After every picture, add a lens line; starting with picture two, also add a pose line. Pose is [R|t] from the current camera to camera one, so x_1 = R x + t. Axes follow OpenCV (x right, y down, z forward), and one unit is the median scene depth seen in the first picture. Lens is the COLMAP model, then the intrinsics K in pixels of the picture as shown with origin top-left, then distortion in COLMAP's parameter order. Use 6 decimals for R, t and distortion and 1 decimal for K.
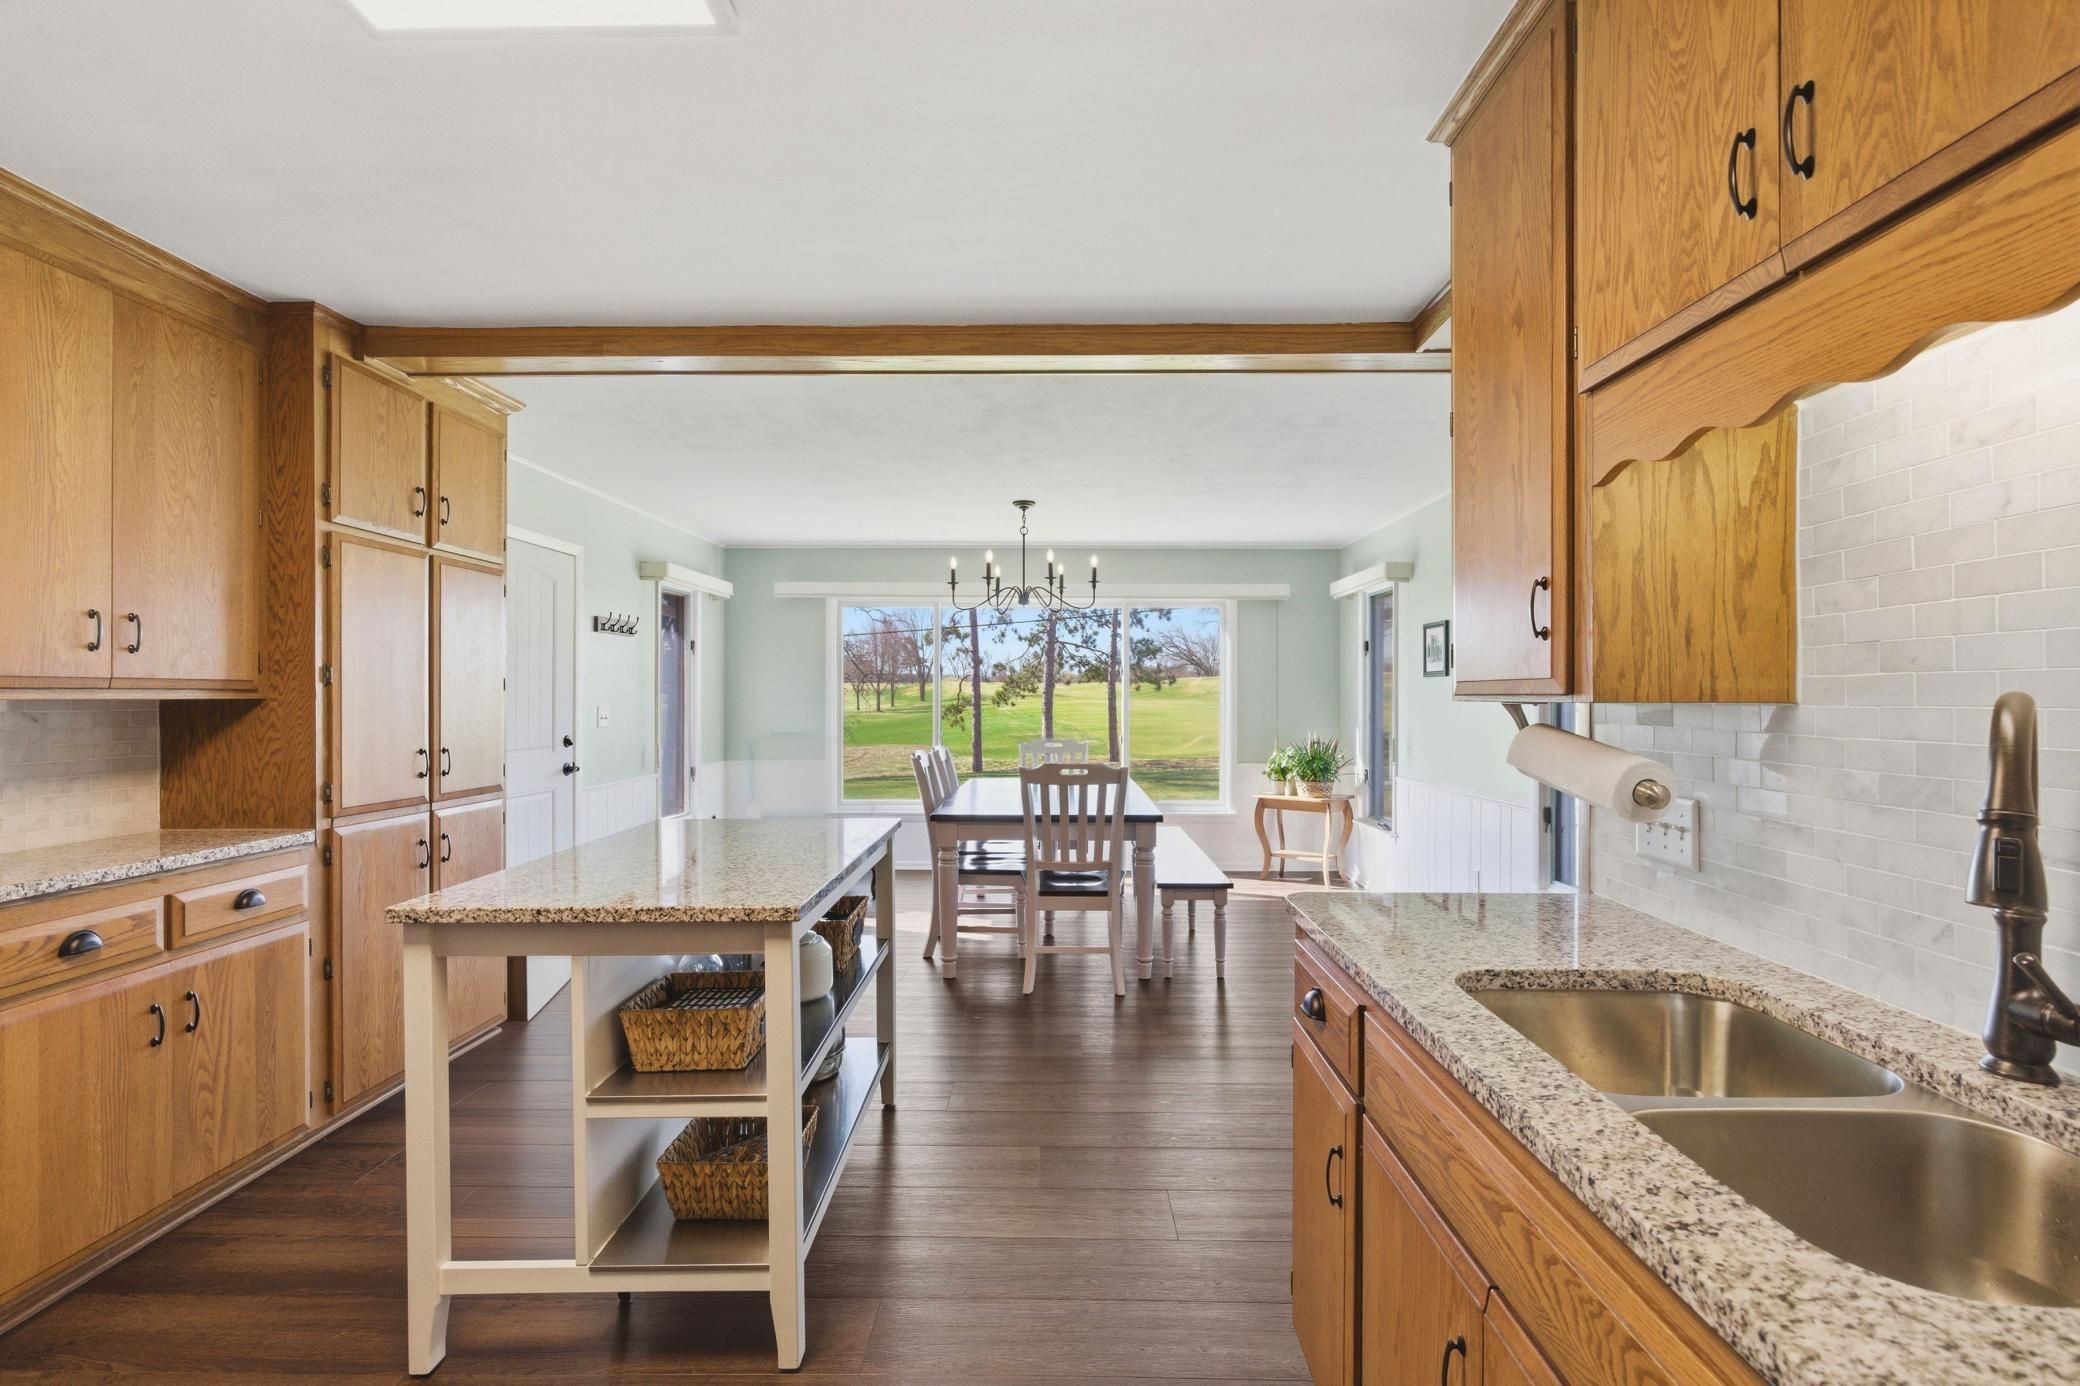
lens RADIAL K [[922.1, 0, 1040.0], [0, 922.1, 693.0], [0, 0, 1]] dist [-0.001362, -0.000365]
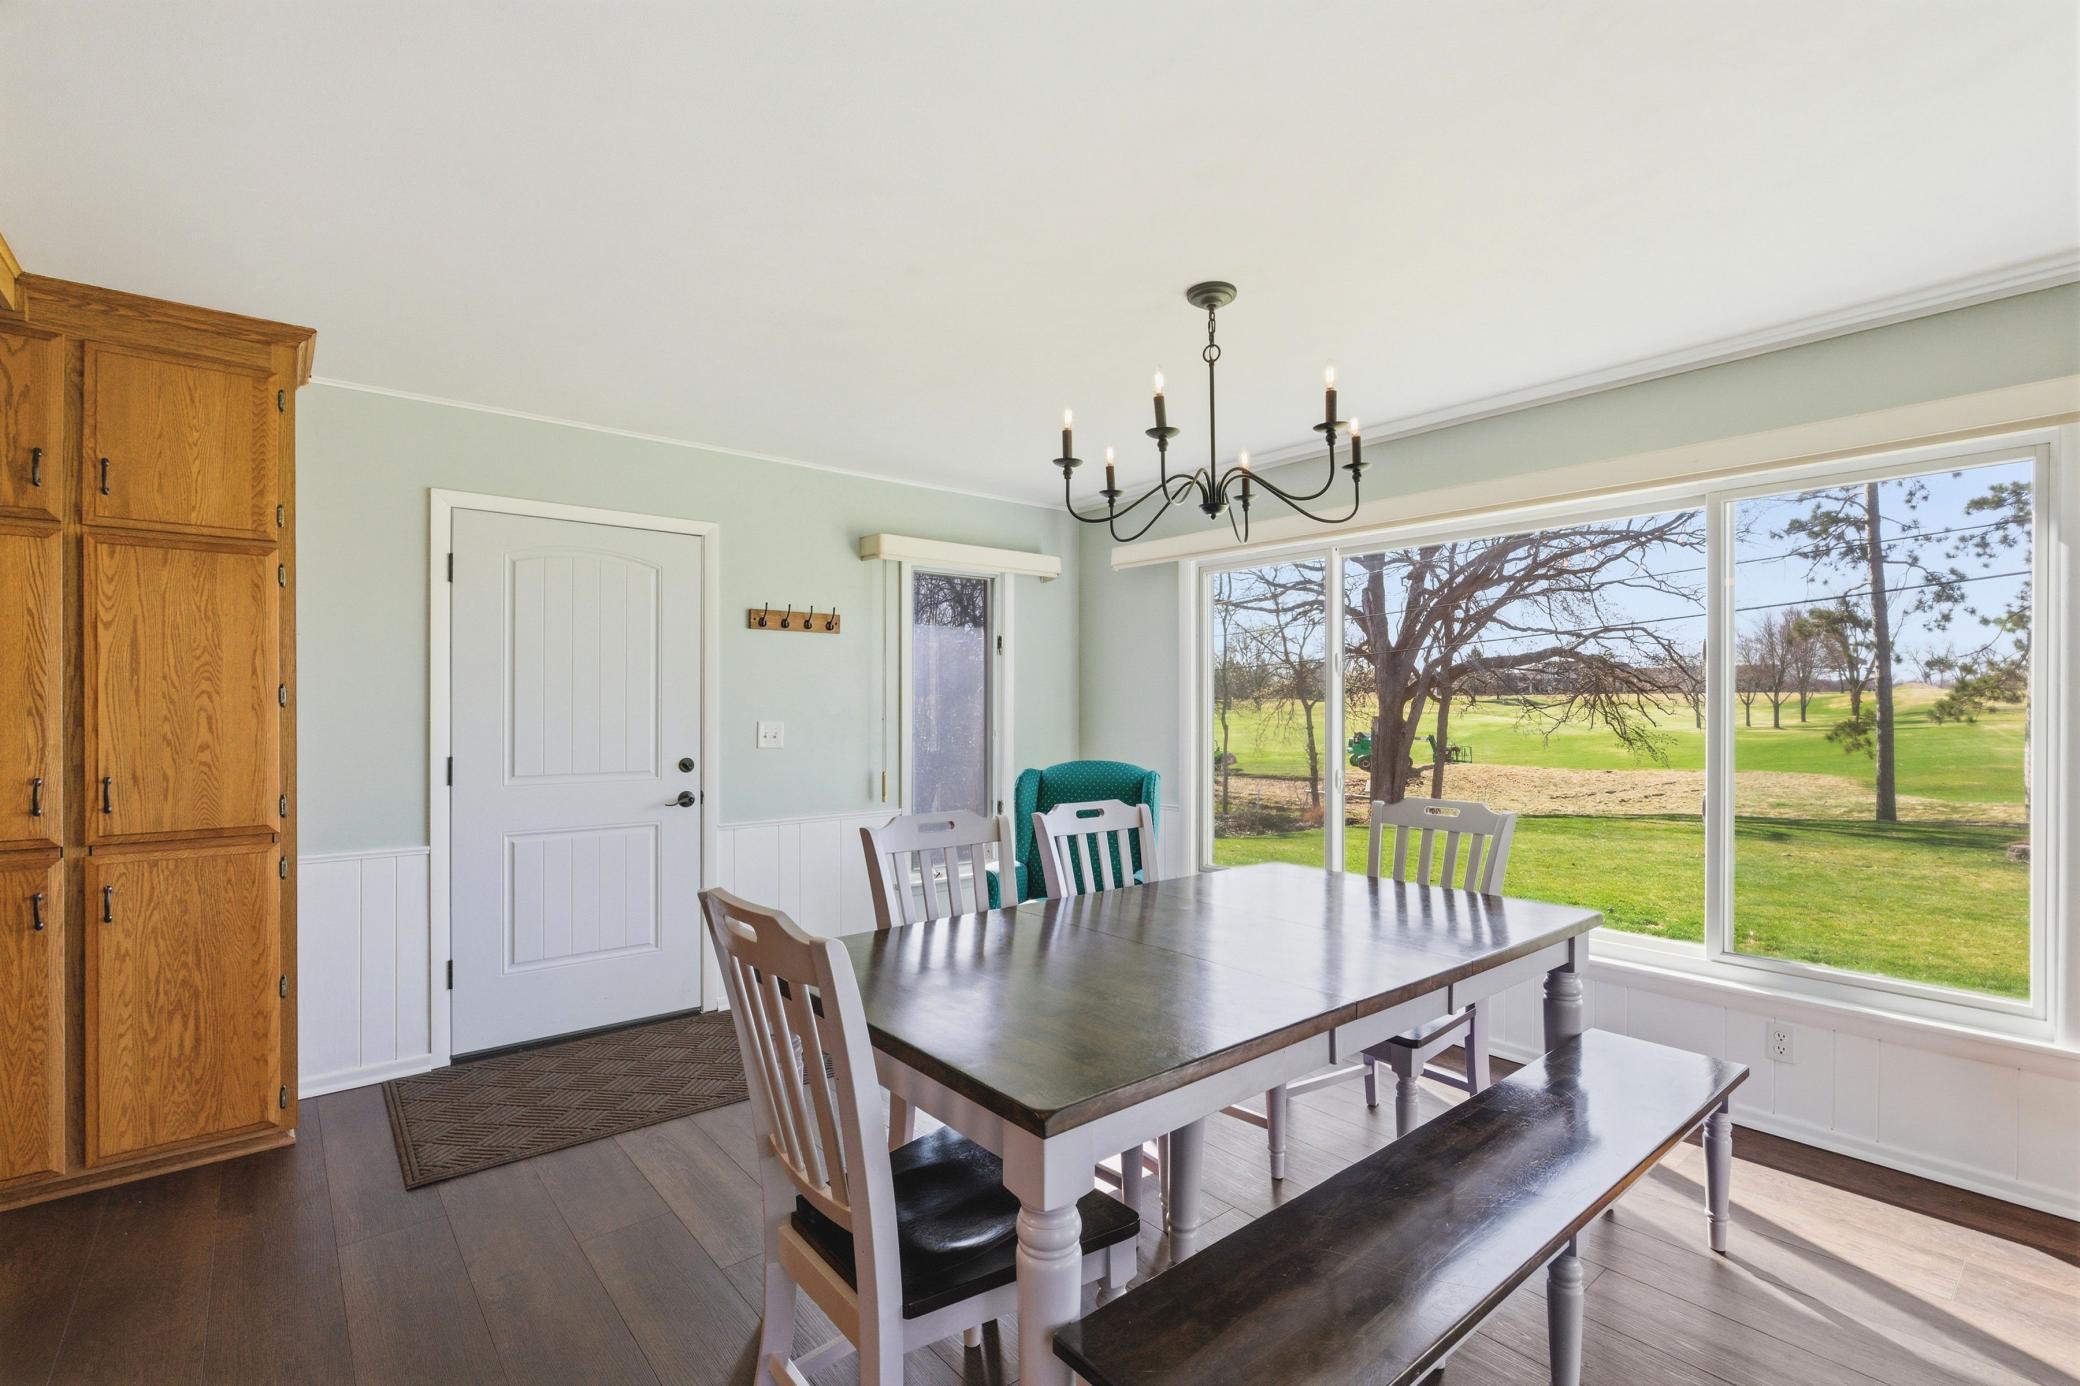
lens RADIAL K [[922.1, 0, 1040.0], [0, 922.1, 693.0], [0, 0, 1]] dist [-0.001362, -0.000365]
pose [[0.658311, -0.015085, -0.752595, 0.114740], [0.003894, 0.999854, -0.016636, 0.001530], [0.752736, 0.008021, 0.658274, 0.263933]]
